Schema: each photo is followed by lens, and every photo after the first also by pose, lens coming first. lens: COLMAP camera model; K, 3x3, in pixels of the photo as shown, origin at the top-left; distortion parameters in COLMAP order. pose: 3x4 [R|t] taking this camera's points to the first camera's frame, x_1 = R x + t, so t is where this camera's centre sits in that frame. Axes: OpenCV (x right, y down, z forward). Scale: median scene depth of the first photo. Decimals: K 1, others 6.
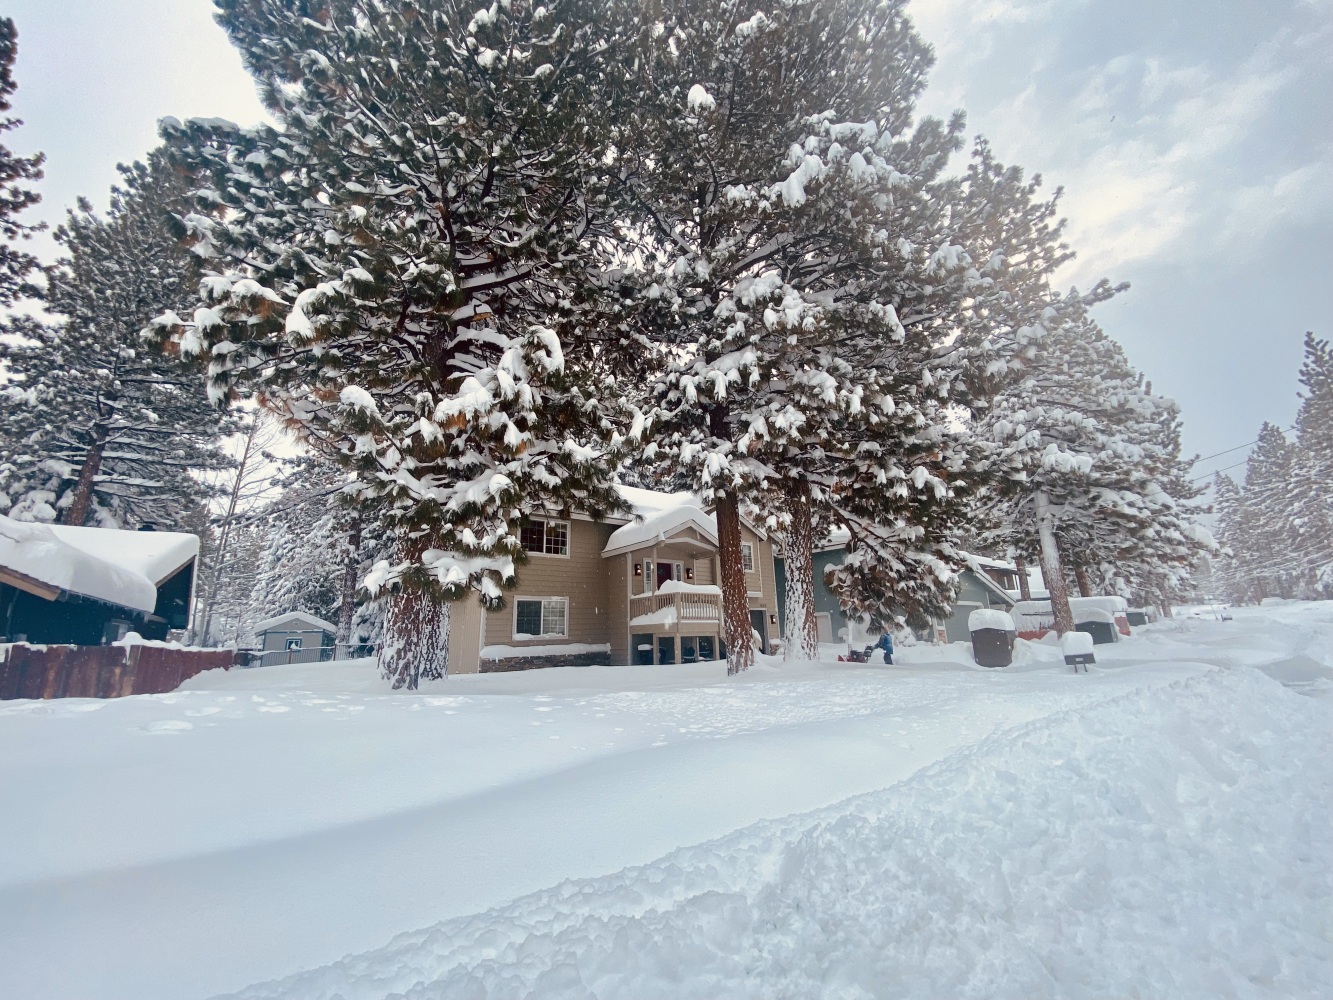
lens RADIAL K [[528.4, 0, 661.6], [0, 528.4, 501.4], [0, 0, 1]] dist [0.007220, -0.000508]
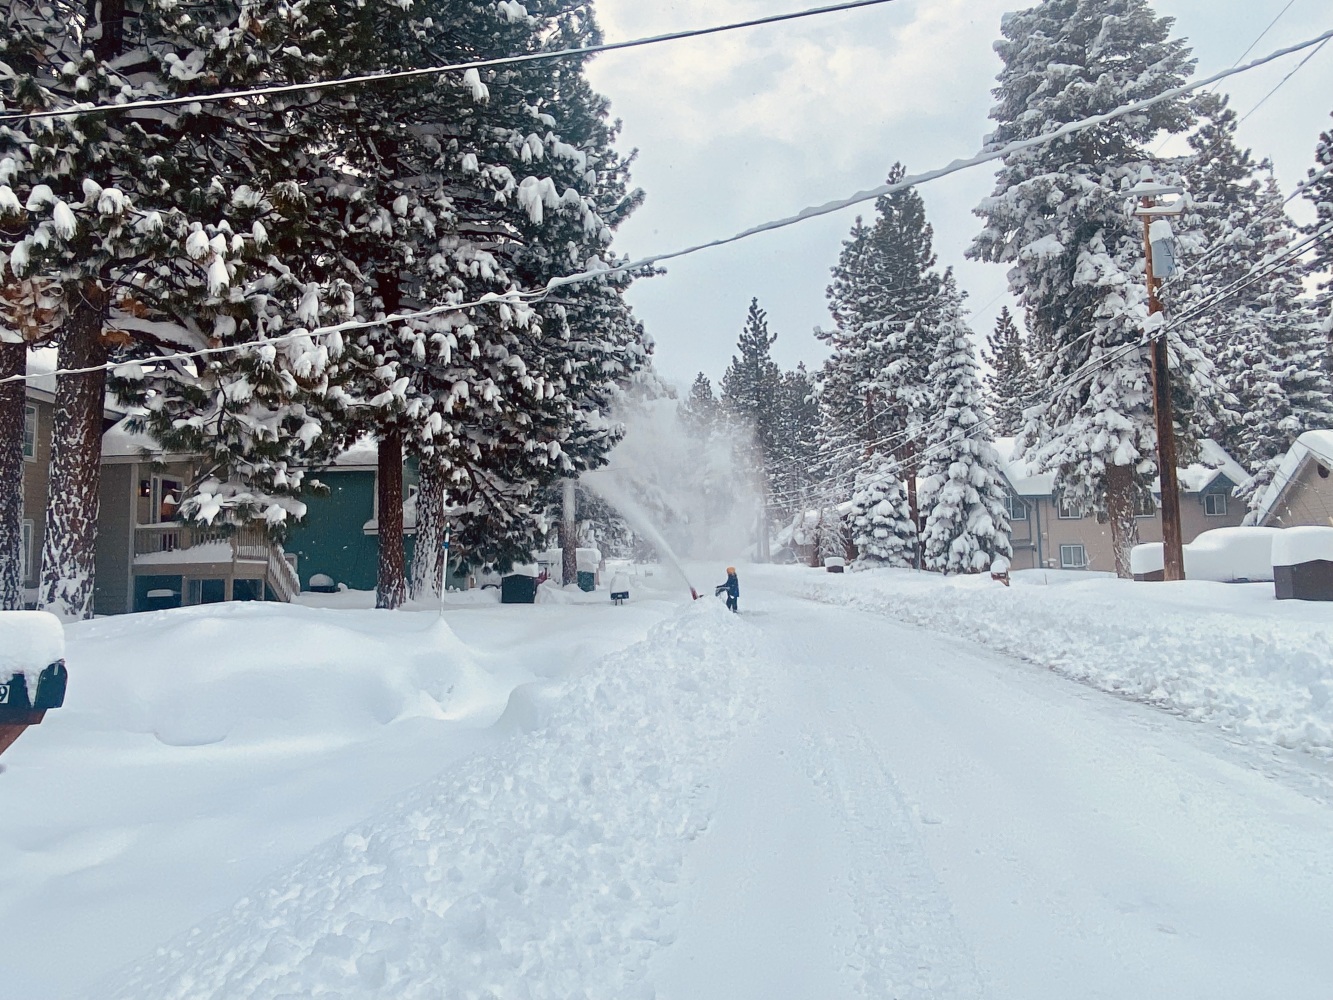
lens RADIAL K [[933.4, 0, 664.5], [0, 933.4, 506.9], [0, 0, 1]] dist [0.017103, -0.027216]
pose [[0.663911, 0.072974, 0.744243, -0.807097], [-0.183746, 0.980635, 0.067760, -0.094343], [-0.724886, -0.181738, 0.664463, -0.545253]]
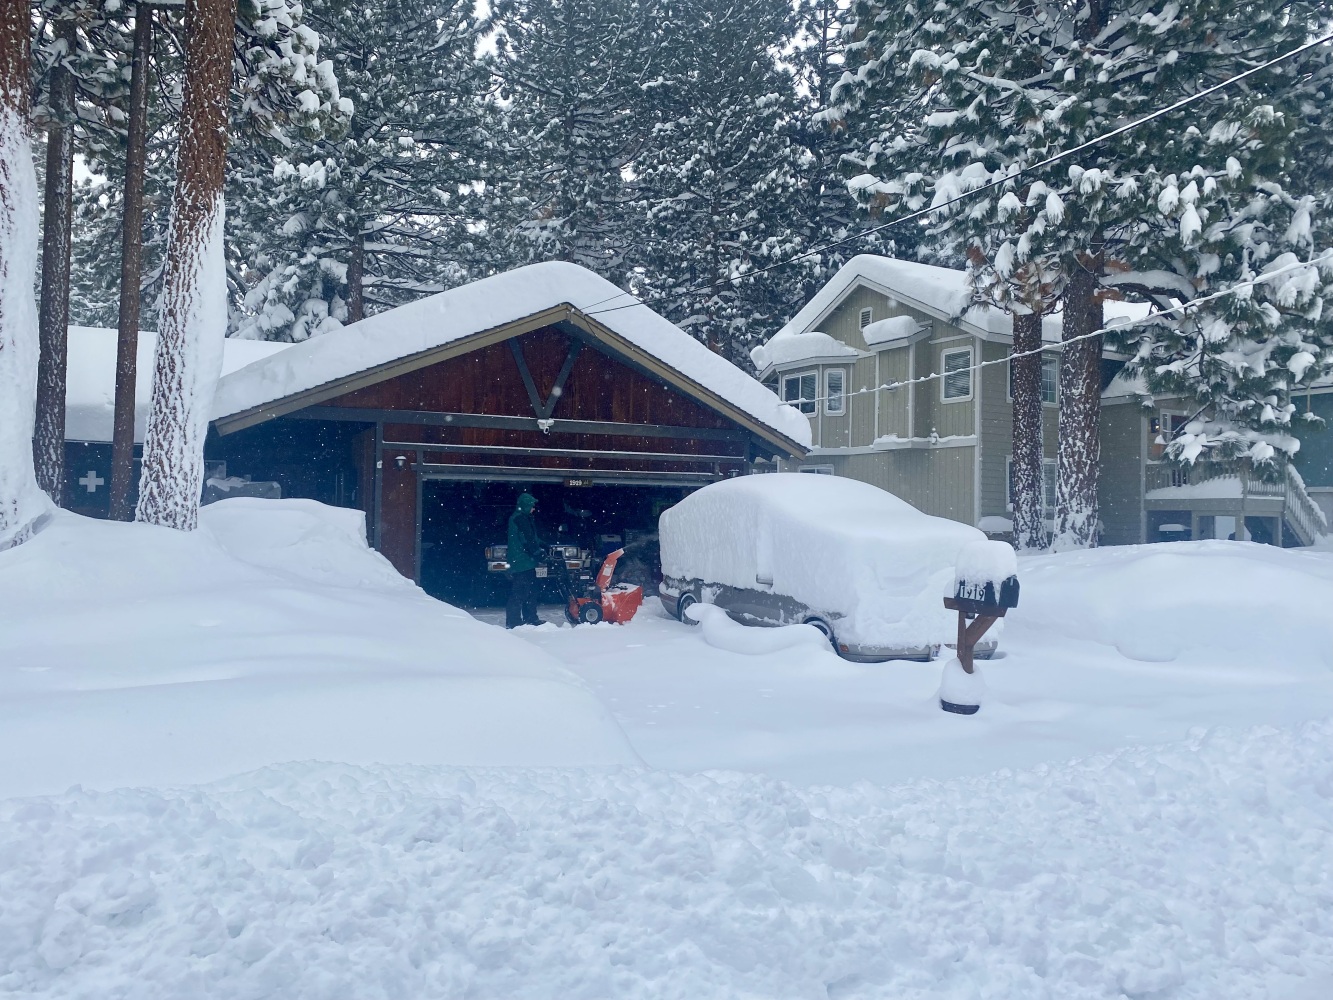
lens RADIAL K [[1019.9, 0, 666.1], [0, 1019.9, 495.9], [0, 0, 1]] dist [-0.030800, -0.000157]
pose [[0.989643, 0.035844, -0.139006, -0.803364], [-0.003187, 0.973572, 0.228357, -0.144619], [0.143517, -0.225549, 0.963603, -0.724414]]
